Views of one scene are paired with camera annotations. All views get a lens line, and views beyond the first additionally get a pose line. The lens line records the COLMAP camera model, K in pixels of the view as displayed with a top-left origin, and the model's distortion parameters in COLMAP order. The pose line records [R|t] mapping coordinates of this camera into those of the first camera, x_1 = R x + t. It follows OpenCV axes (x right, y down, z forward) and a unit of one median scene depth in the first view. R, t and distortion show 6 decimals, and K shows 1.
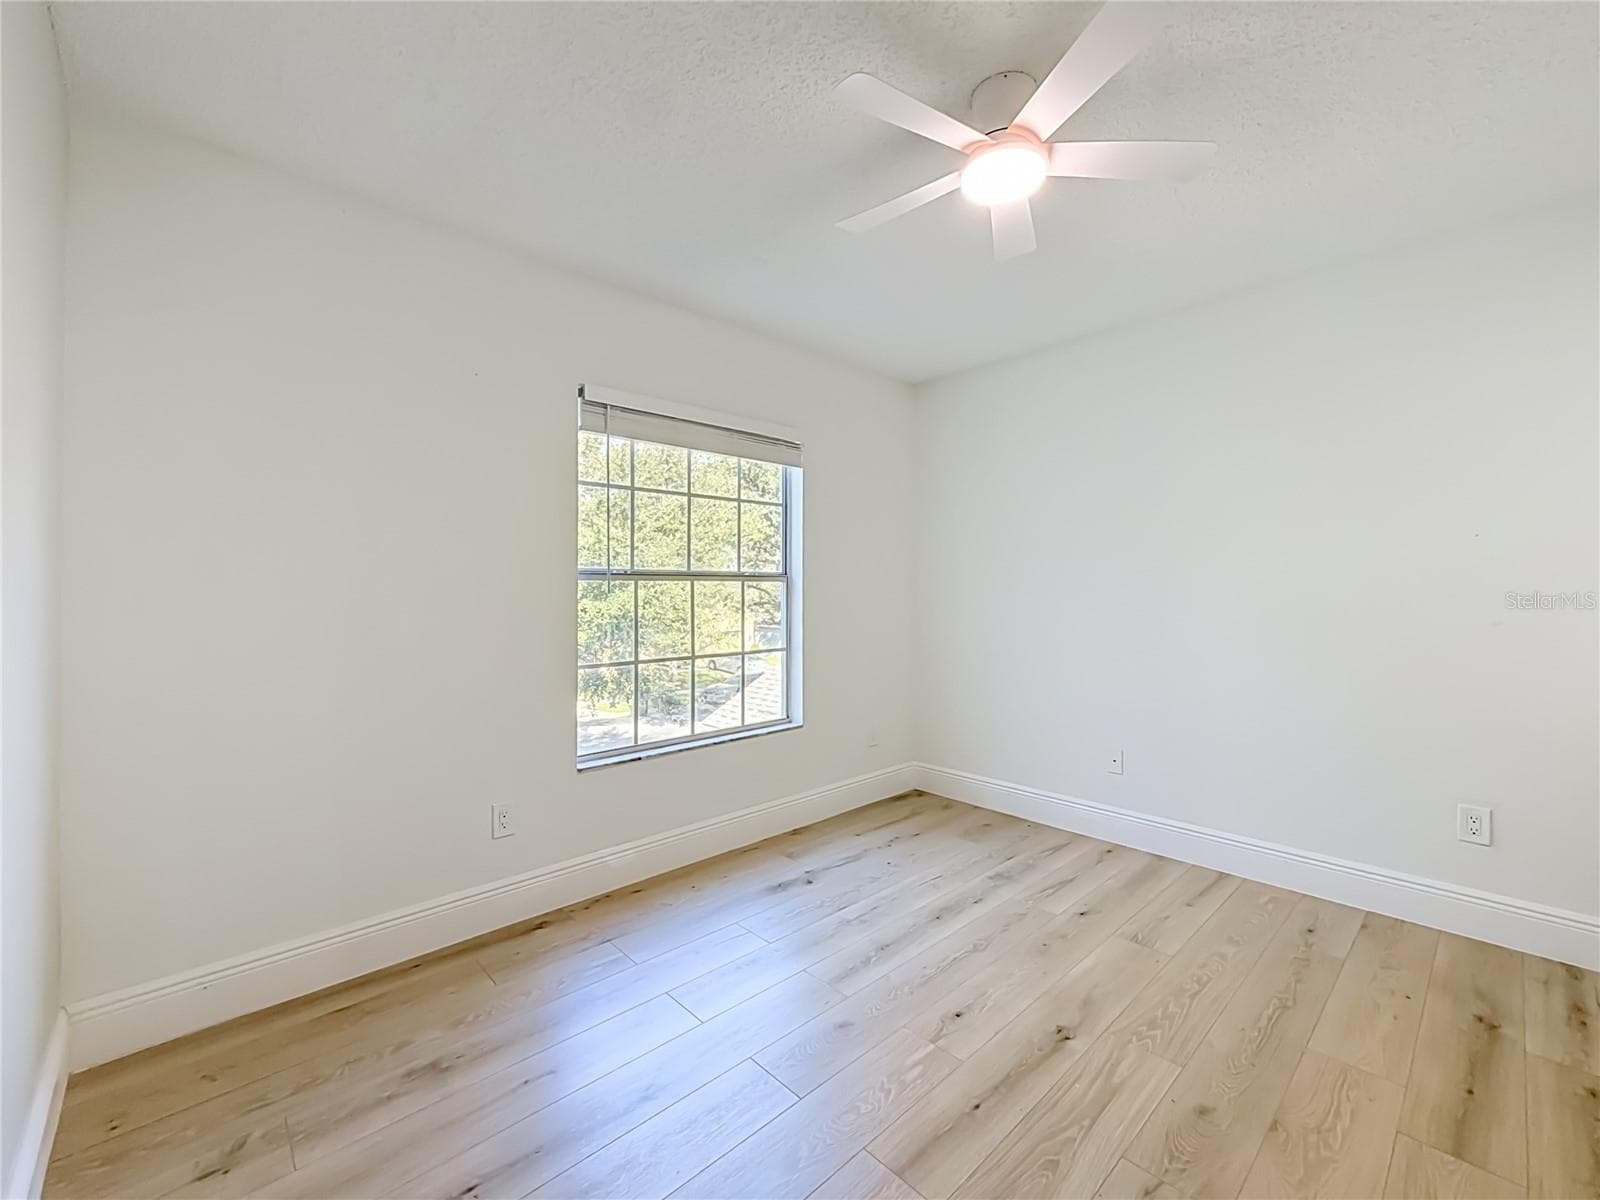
lens RADIAL K [[653.4, 0, 827.4], [0, 653.4, 589.2], [0, 0, 1]] dist [-0.000106, 0.000164]
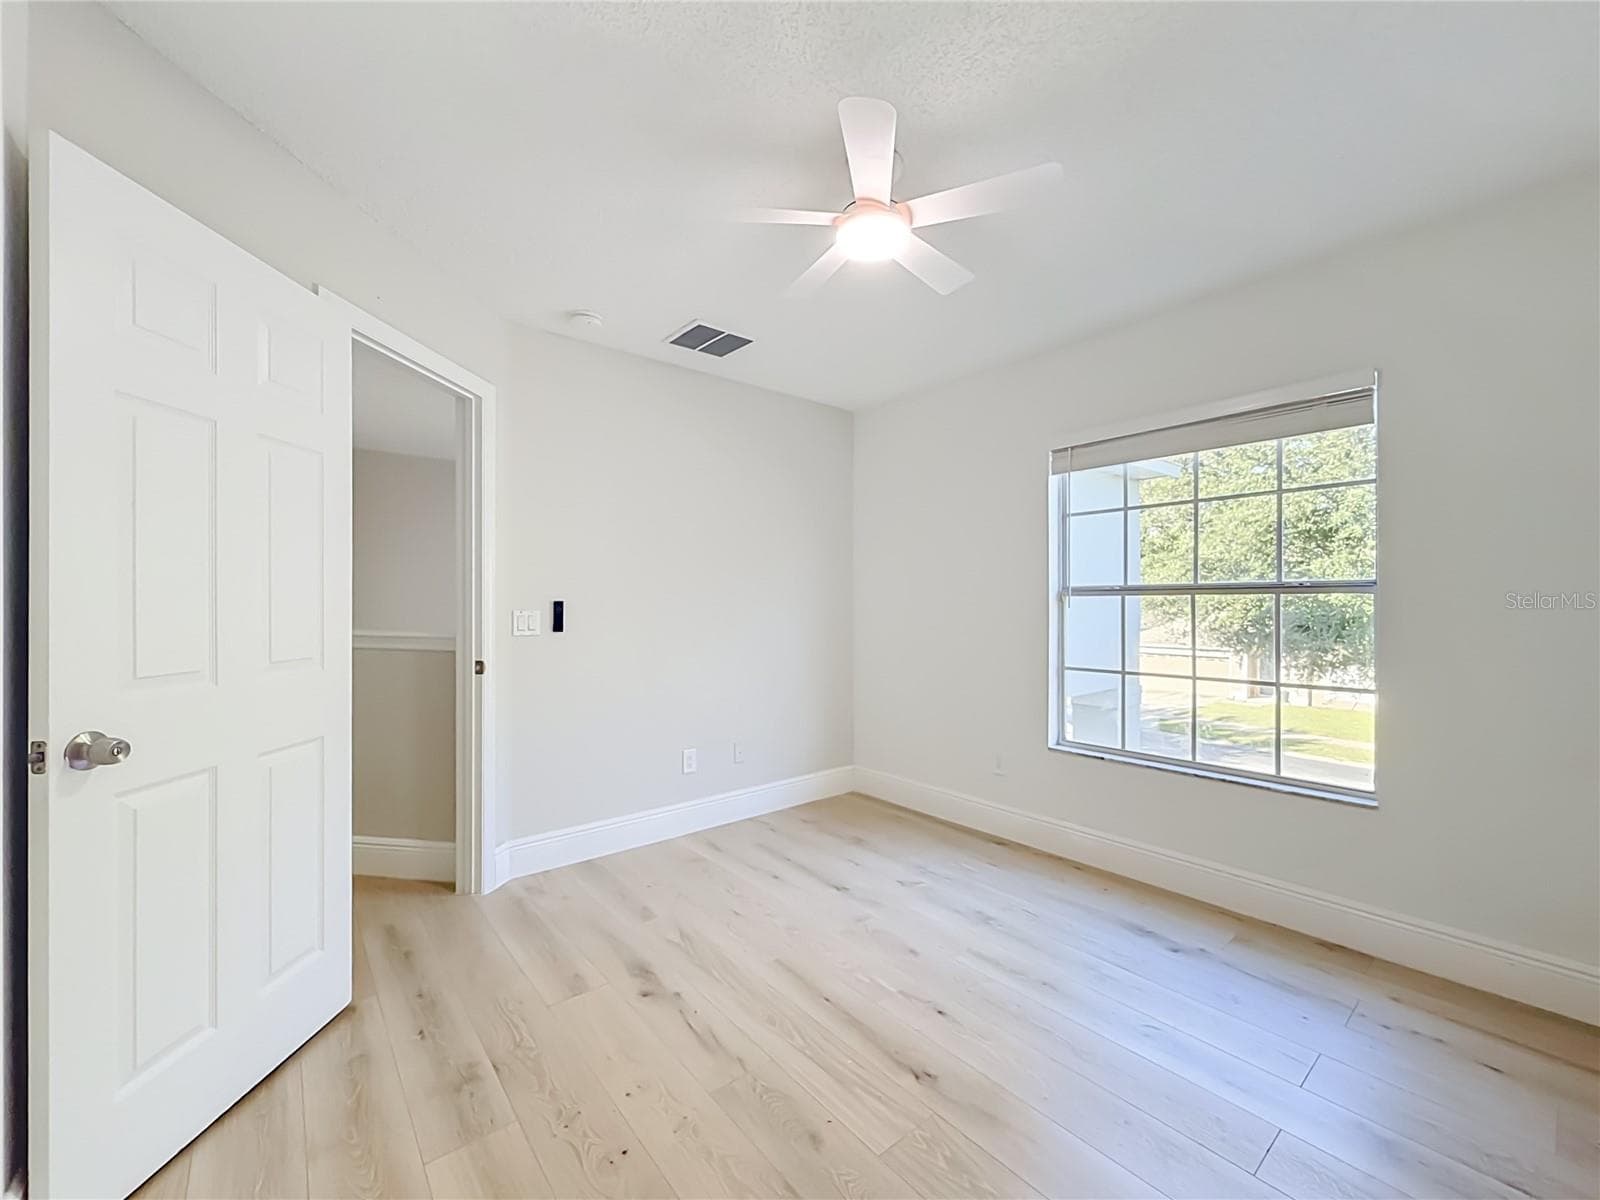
lens RADIAL K [[653.4, 0, 794.2], [0, 653.4, 606.1], [0, 0, 1]] dist [-0.000106, 0.000164]
pose [[-0.085787, 0.001867, -0.996312, 0.886161], [0.001350, 0.999998, 0.001758, 0.001502], [0.996313, -0.001194, -0.085789, 0.604415]]
